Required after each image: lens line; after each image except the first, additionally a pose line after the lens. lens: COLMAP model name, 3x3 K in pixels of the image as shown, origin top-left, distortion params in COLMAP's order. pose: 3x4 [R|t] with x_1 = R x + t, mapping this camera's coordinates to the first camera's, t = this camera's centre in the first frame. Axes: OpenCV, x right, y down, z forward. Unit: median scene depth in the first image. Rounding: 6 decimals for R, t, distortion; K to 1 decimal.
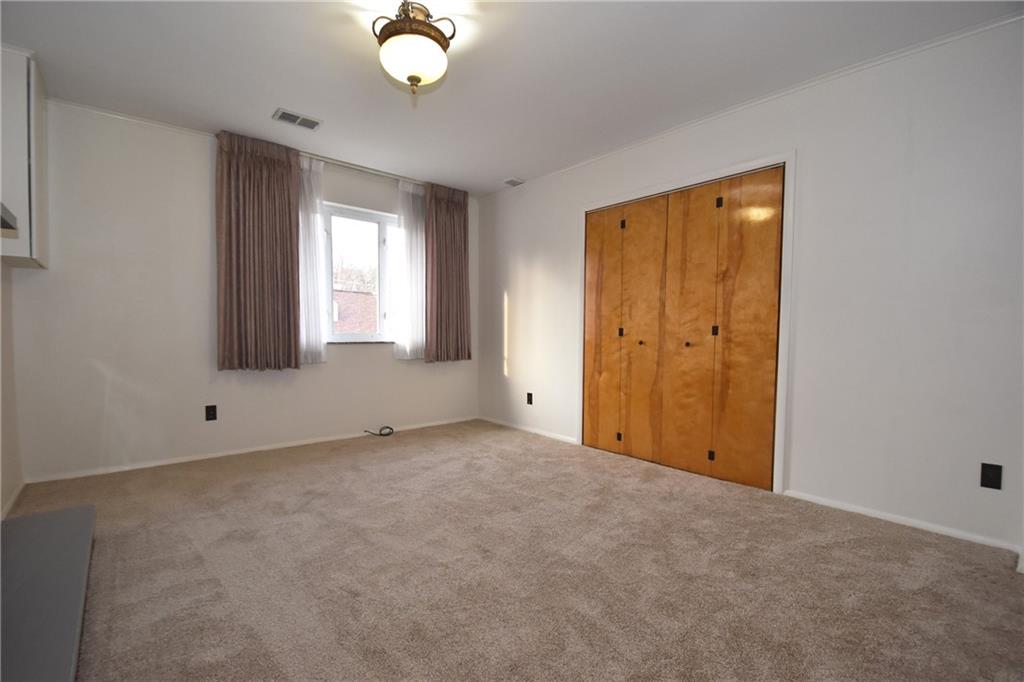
lens RADIAL K [[452.7, 0, 506.3], [0, 452.7, 355.2], [0, 0, 1]] dist [0.026313, -0.028058]
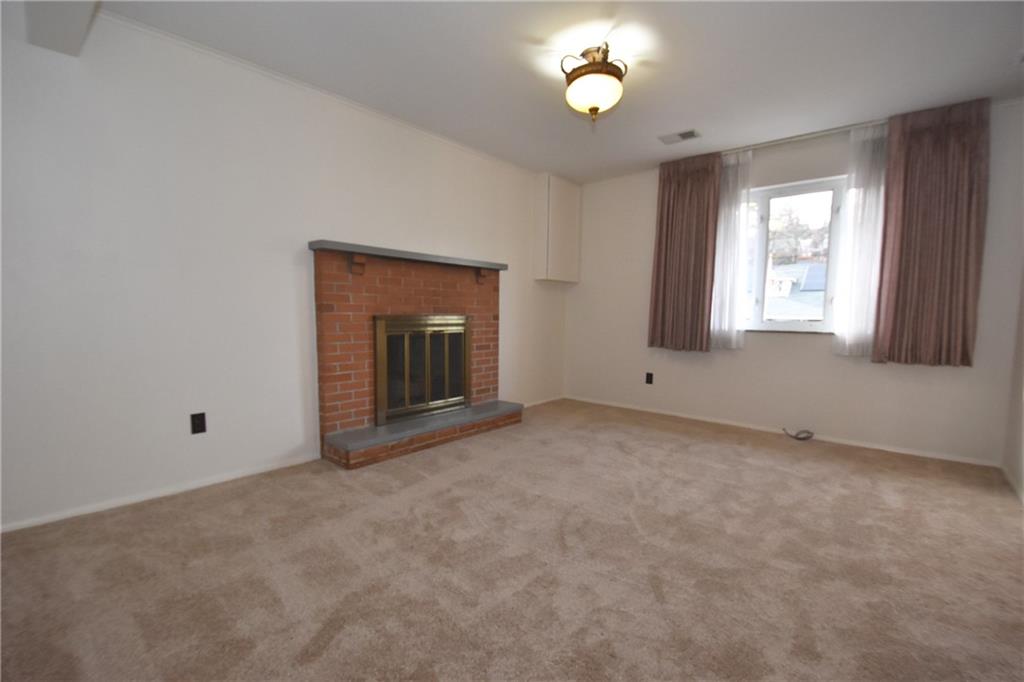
lens RADIAL K [[452.7, 0, 506.3], [0, 452.7, 355.2], [0, 0, 1]] dist [0.026313, -0.028058]
pose [[0.139593, 0.087481, -0.986337, 0.523424], [-0.058026, 0.995101, 0.080046, -0.021760], [0.988507, 0.046059, 0.143985, 0.321458]]
